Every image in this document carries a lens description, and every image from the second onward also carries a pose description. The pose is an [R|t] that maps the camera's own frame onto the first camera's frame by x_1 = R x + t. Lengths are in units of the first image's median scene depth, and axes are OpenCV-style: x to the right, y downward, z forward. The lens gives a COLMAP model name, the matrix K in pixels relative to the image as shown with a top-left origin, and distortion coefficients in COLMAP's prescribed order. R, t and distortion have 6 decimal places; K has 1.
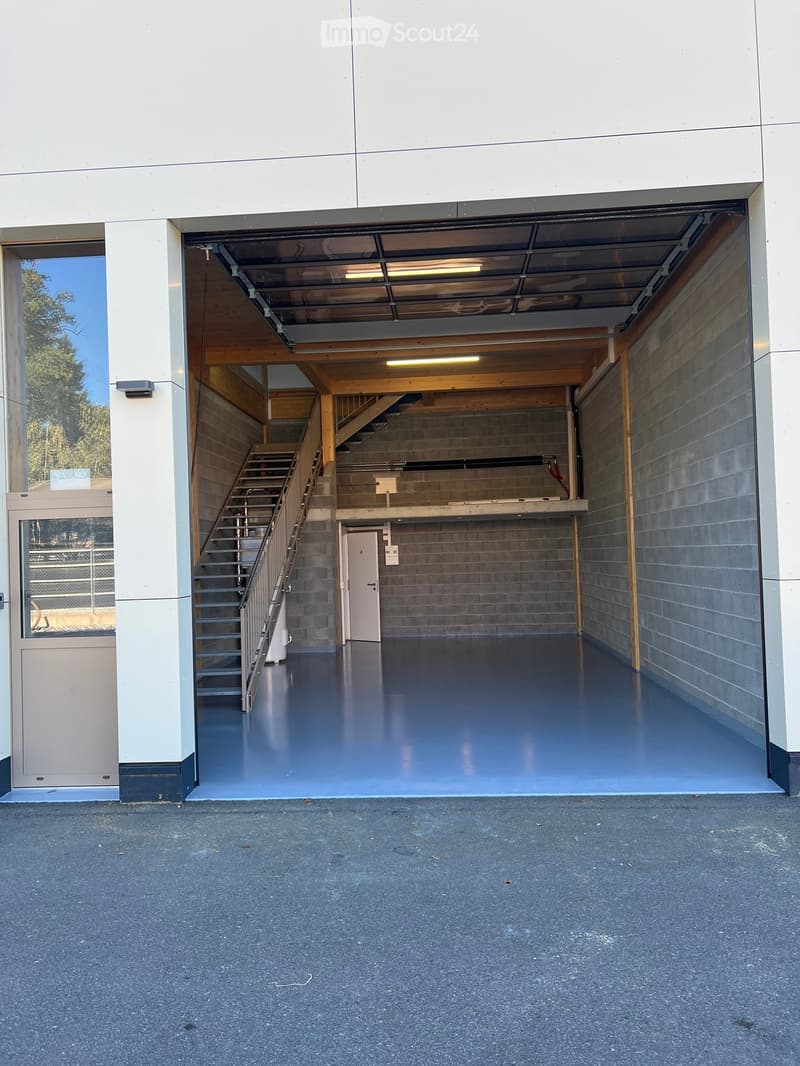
lens RADIAL K [[791.2, 0, 400.0], [0, 791.2, 533.0], [0, 0, 1]] dist [0.097275, -0.233970]
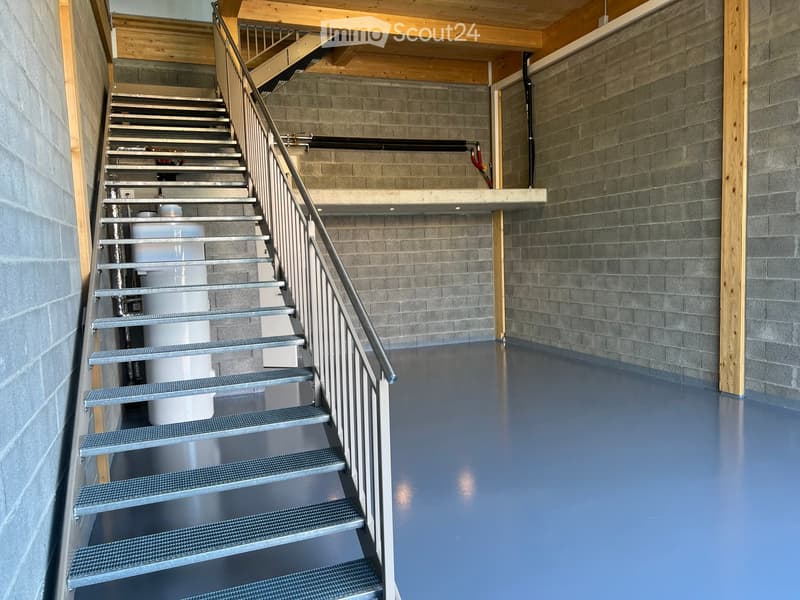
lens RADIAL K [[593.8, 0, 395.4], [0, 593.8, 305.2], [0, 0, 1]] dist [0.097275, -0.233970]
pose [[0.906101, -0.040311, 0.421137, -0.174061], [-0.001922, 0.995048, 0.099381, 0.017391], [-0.423057, -0.090859, 0.901536, 0.423480]]
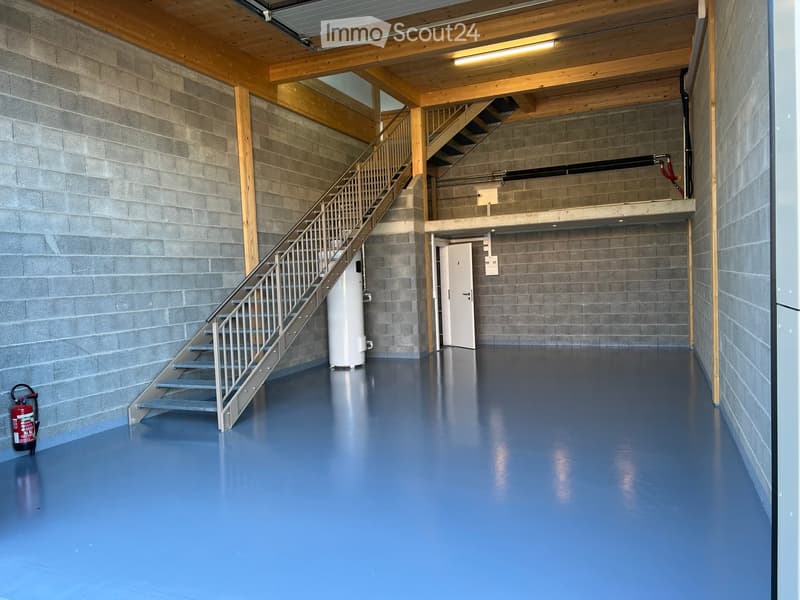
lens RADIAL K [[593.8, 0, 395.4], [0, 593.8, 305.2], [0, 0, 1]] dist [0.097275, -0.233970]
pose [[0.940284, 0.010657, -0.340224, 0.135755], [0.019984, 0.996058, 0.086429, 0.010225], [0.339804, -0.088066, 0.936364, 0.231029]]
